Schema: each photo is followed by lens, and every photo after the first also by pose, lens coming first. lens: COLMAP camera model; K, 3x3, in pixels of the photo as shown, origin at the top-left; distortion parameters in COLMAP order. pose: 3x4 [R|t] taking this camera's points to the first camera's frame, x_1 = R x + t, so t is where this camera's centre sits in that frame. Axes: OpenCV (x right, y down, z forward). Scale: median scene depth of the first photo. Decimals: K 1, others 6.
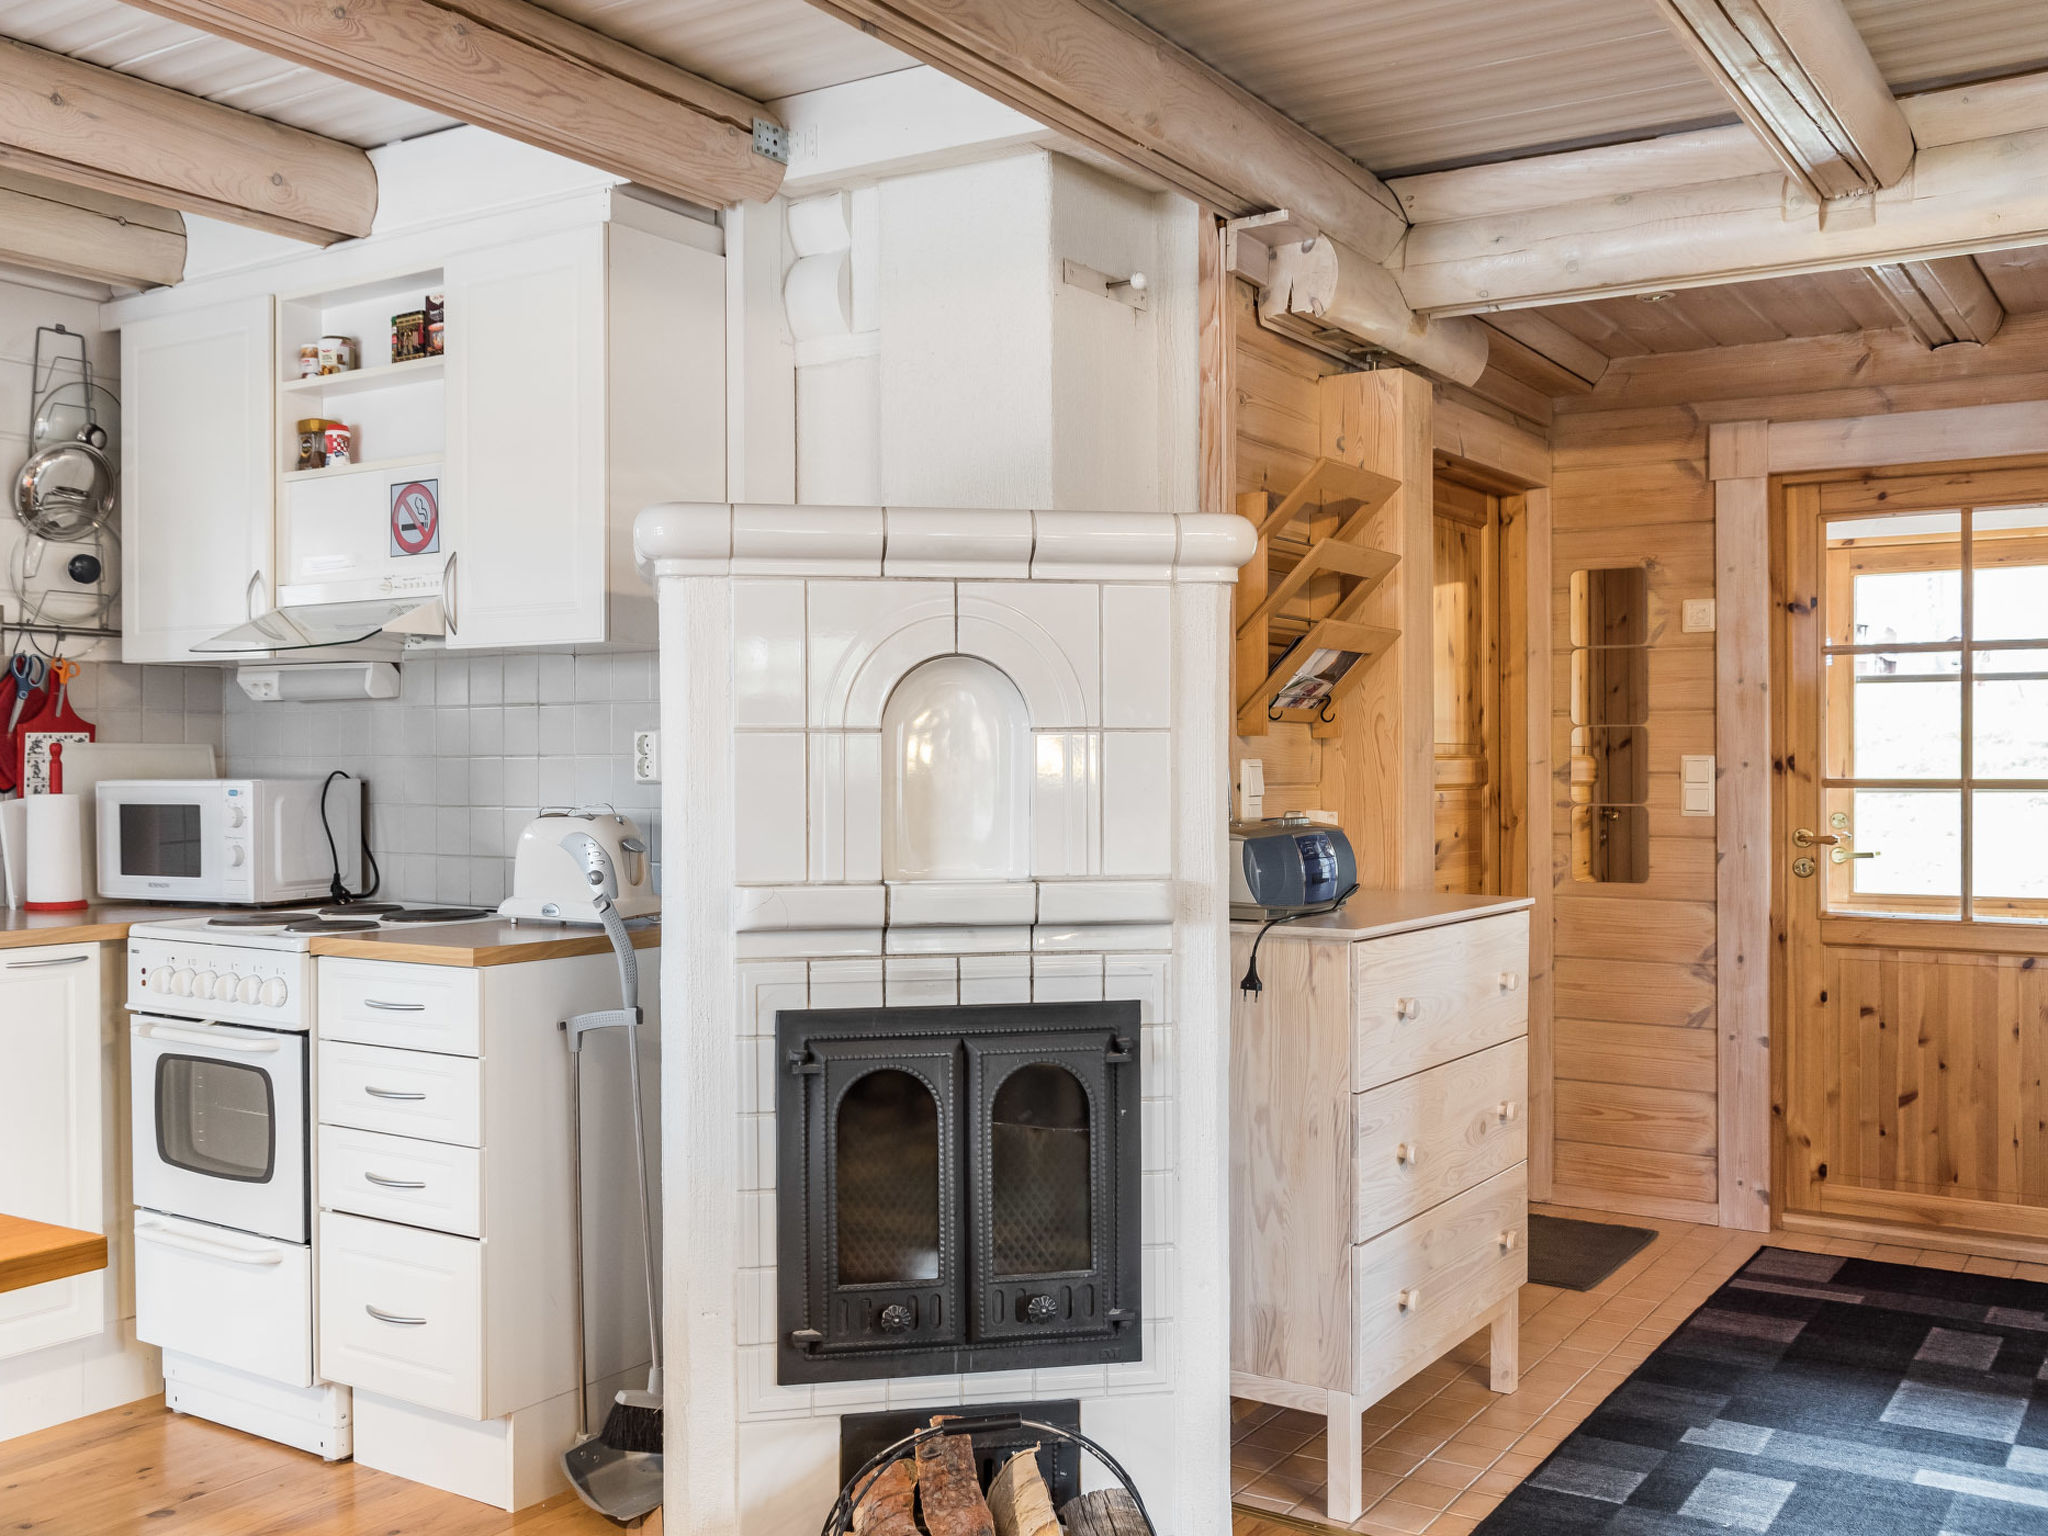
lens RADIAL K [[1908.3, 0, 1024.0], [0, 1908.3, 768.0], [0, 0, 1]] dist [-0.008749, 0.002220]
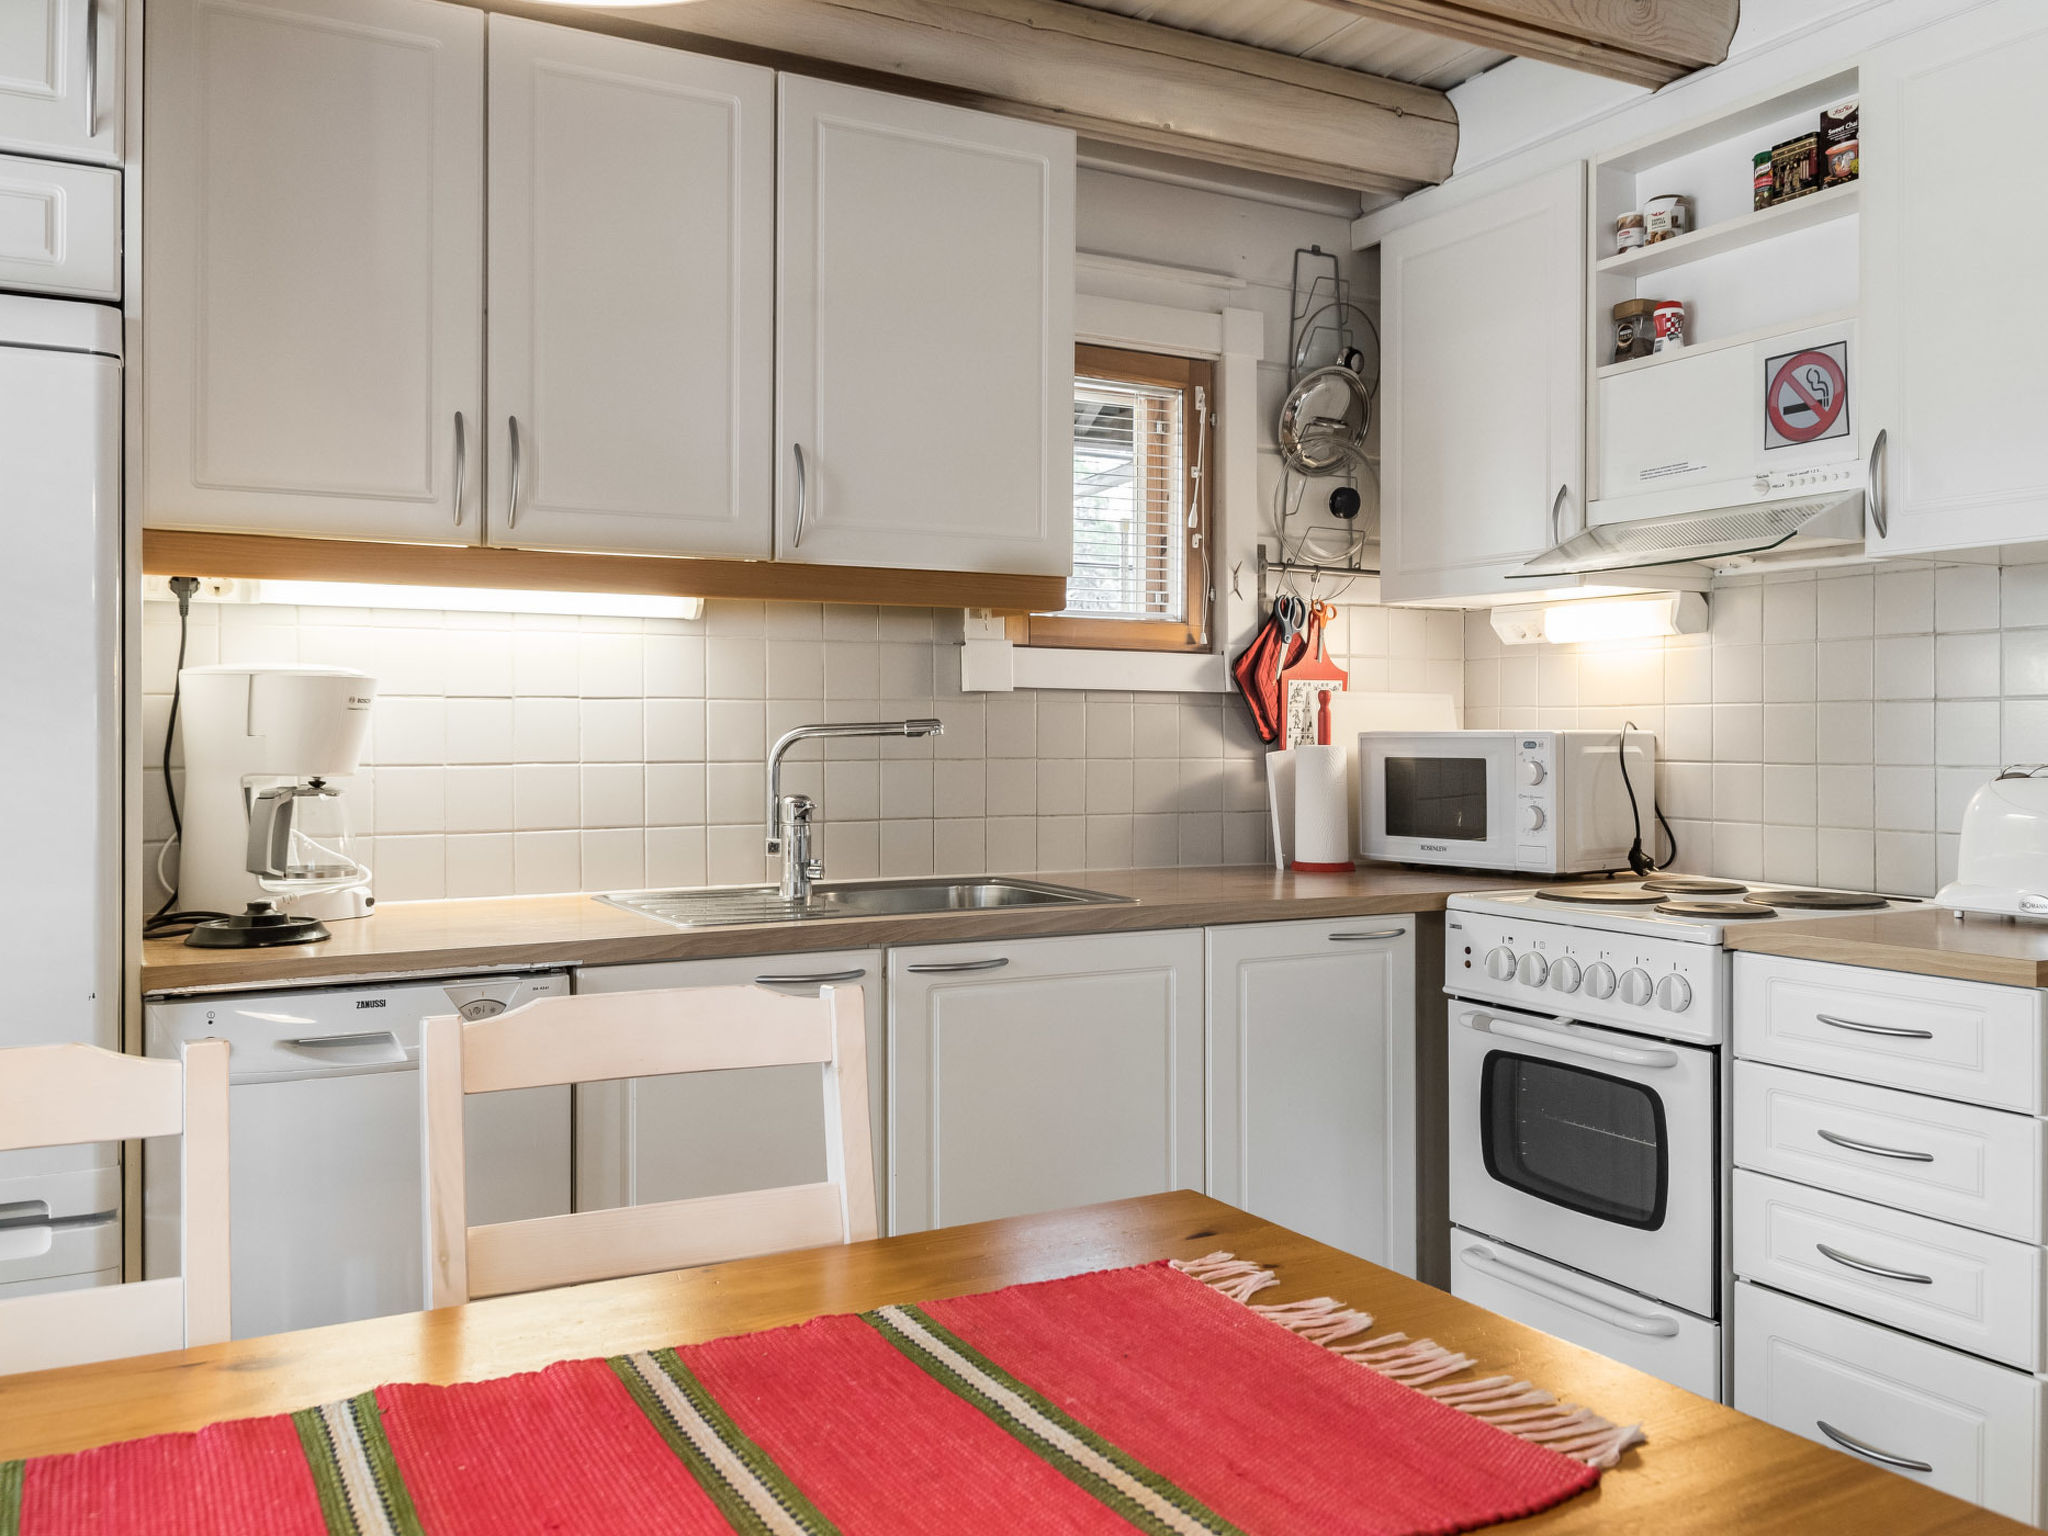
lens RADIAL K [[1669.1, 0, 1019.4], [0, 1669.1, 720.6], [0, 0, 1]] dist [0.035556, -0.011983]
pose [[0.880767, -0.001193, -0.473548, -0.278312], [-0.004737, 0.999925, -0.011330, 0.012643], [0.473526, 0.012223, 0.880695, 0.235815]]
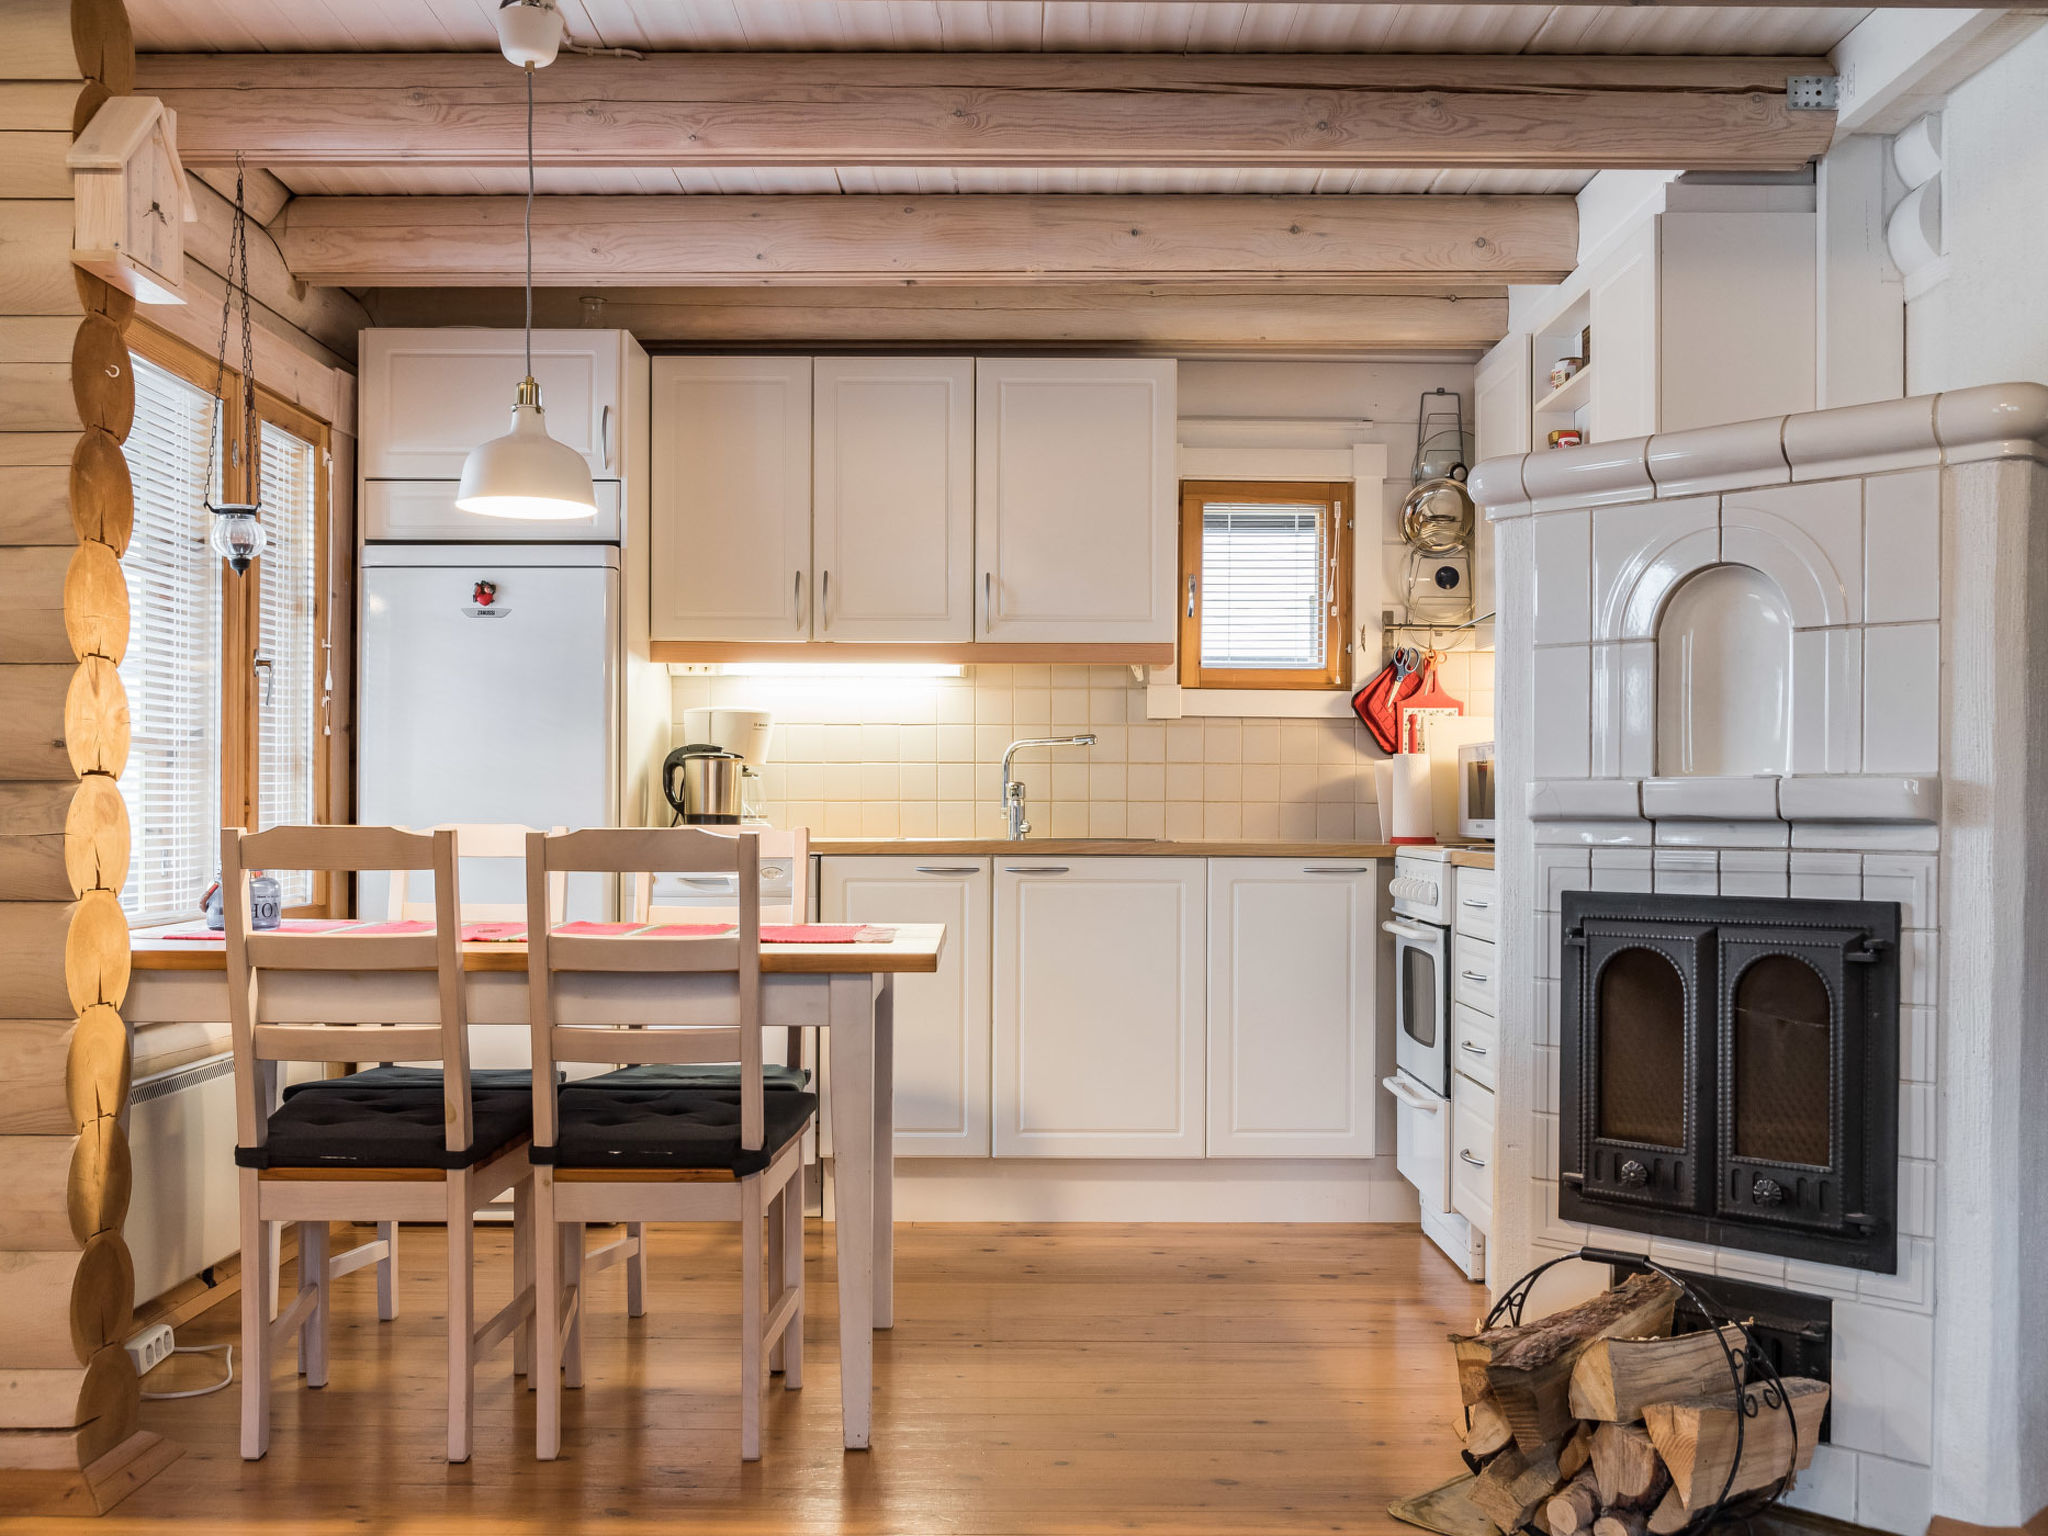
lens RADIAL K [[1940.6, 0, 1024.6], [0, 1940.6, 817.7], [0, 0, 1]] dist [-0.000162, -0.001366]
pose [[0.547729, 0.007643, -0.836621, 0.487324], [-0.010872, 0.999939, 0.002018, 0.062017], [0.836585, 0.007990, 0.547778, 0.067821]]
